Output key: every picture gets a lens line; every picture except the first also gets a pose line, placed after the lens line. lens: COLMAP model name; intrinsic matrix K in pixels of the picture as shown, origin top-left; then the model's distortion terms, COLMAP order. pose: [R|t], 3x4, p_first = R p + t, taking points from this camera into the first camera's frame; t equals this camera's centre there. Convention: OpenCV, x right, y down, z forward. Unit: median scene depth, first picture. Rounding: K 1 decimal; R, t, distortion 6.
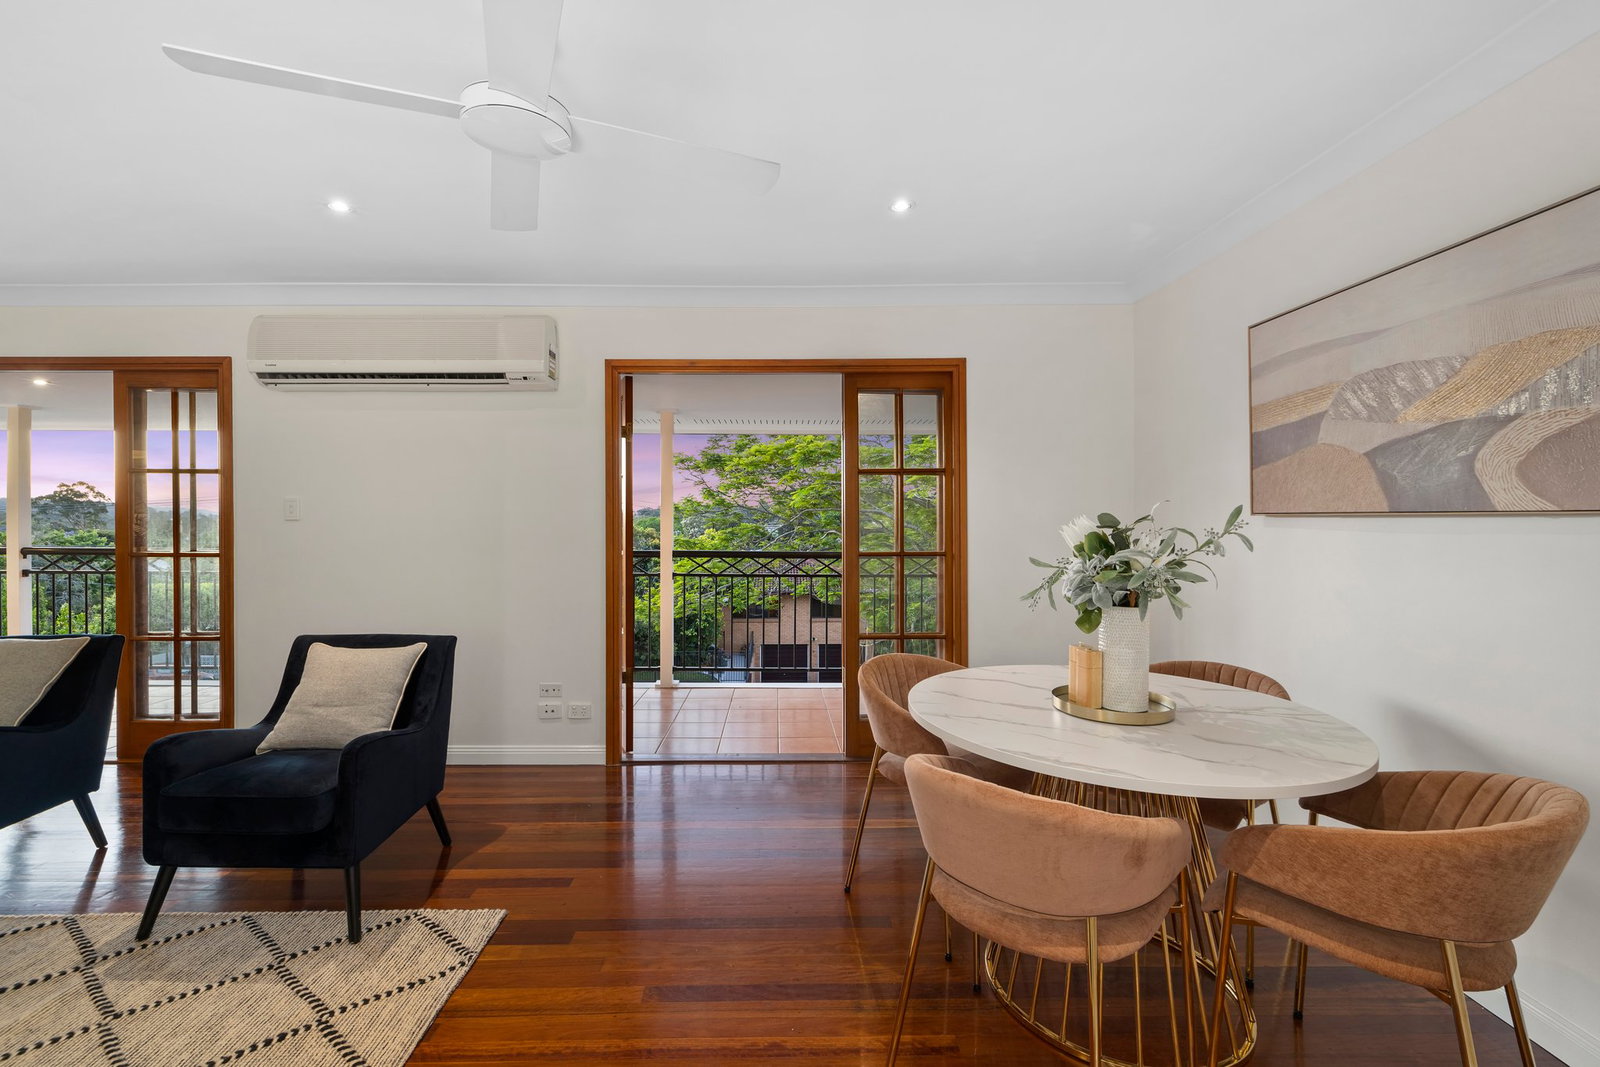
lens RADIAL K [[679.8, 0, 773.7], [0, 679.8, 517.4], [0, 0, 1]] dist [0.029395, -0.012535]
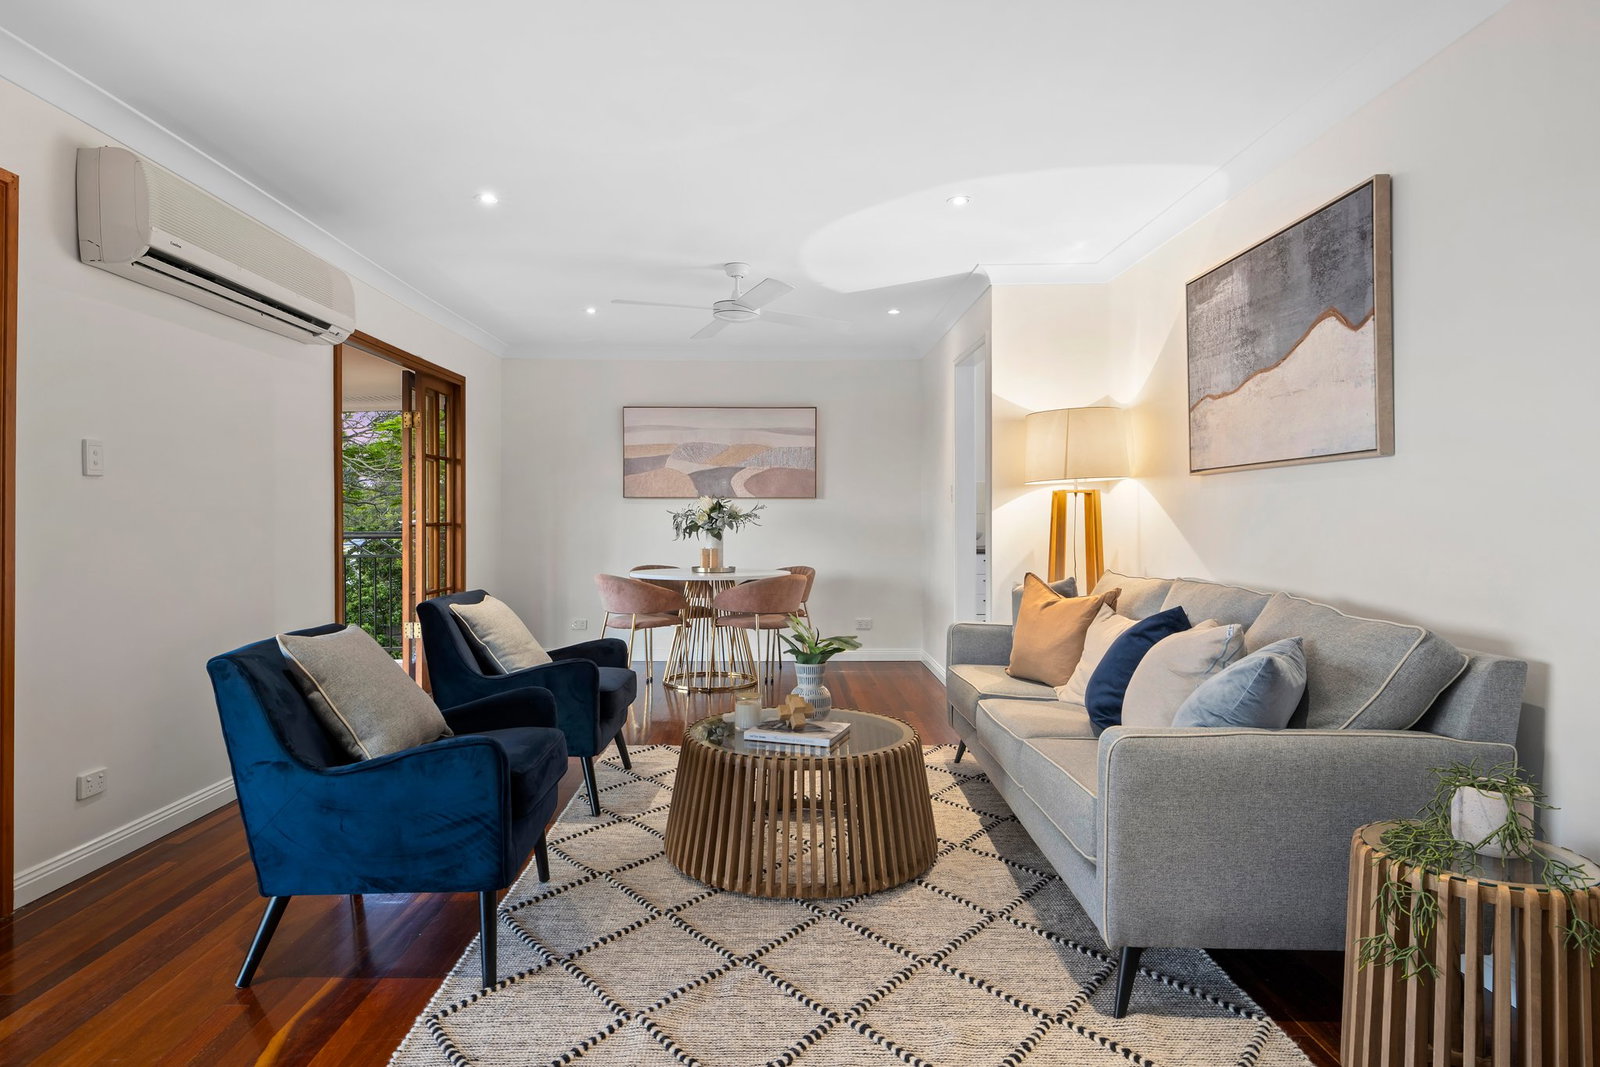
lens RADIAL K [[890.2, 0, 798.8], [0, 890.2, 510.2], [0, 0, 1]] dist [0.000202, 0.000076]
pose [[-0.059370, 0.002673, 0.998232, -2.046543], [0.000290, 0.999996, -0.002661, 0.043593], [-0.998236, 0.000132, -0.059371, 0.629190]]
